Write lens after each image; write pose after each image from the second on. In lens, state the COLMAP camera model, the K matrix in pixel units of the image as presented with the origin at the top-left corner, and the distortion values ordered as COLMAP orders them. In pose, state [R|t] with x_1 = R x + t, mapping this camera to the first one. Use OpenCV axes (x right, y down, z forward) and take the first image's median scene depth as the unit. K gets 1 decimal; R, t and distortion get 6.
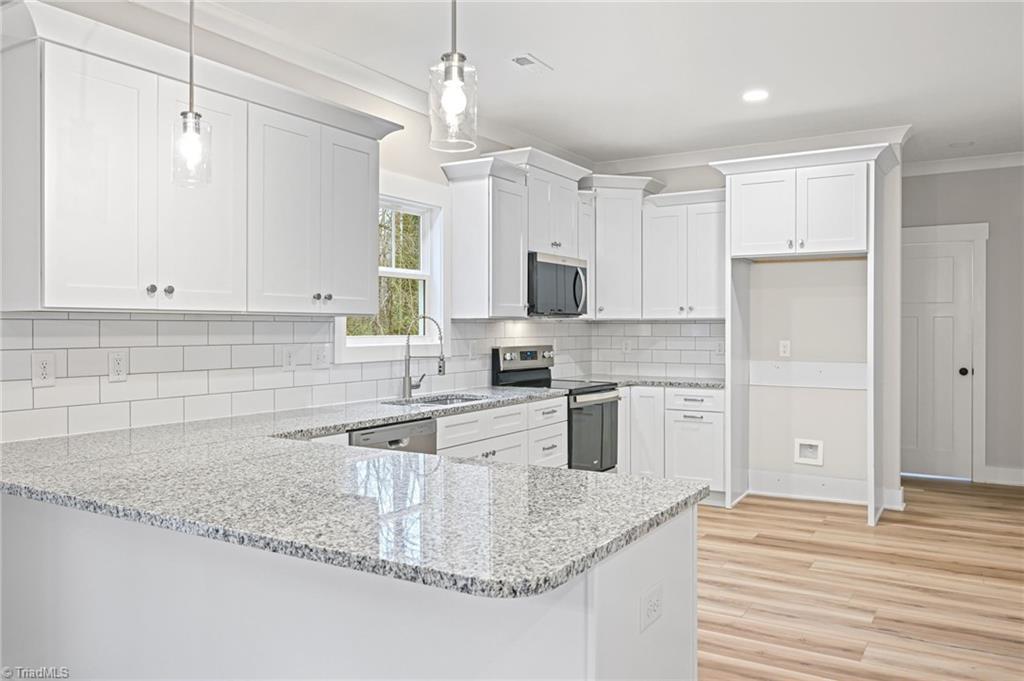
lens RADIAL K [[780.6, 0, 511.4], [0, 780.6, 330.3], [0, 0, 1]] dist [-0.000013, -0.001206]
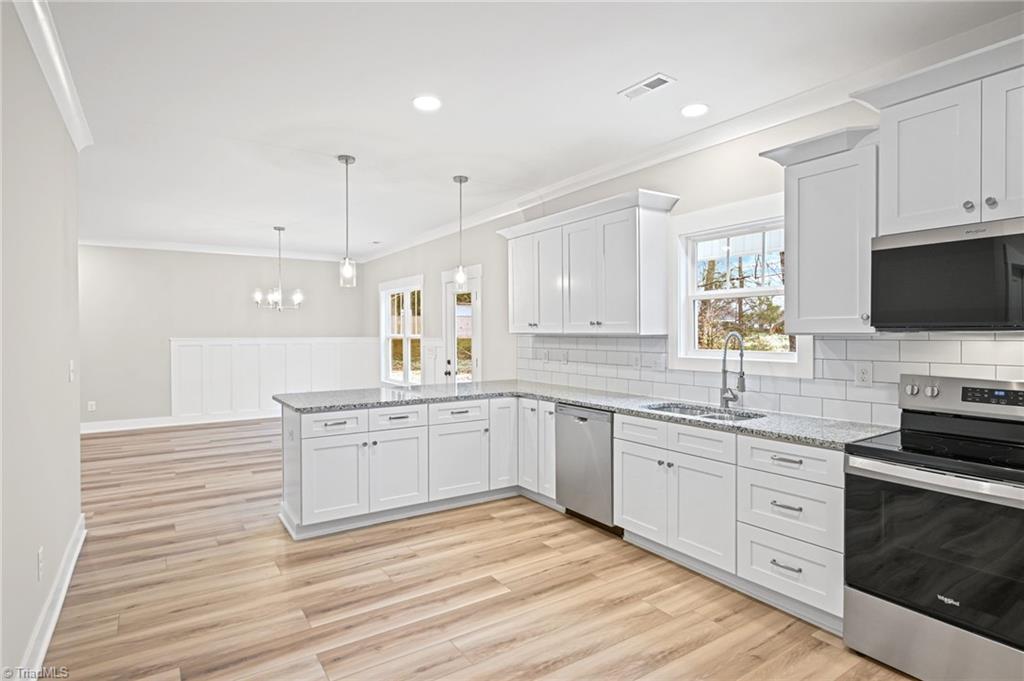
lens RADIAL K [[538.2, 0, 515.9], [0, 538.2, 339.4], [0, 0, 1]] dist [-0.007324, 0.000204]
pose [[-0.413696, 0.015364, -0.910285, 0.568698], [-0.000105, 0.999857, 0.016924, -0.018678], [0.910415, 0.007097, -0.413635, 0.879336]]
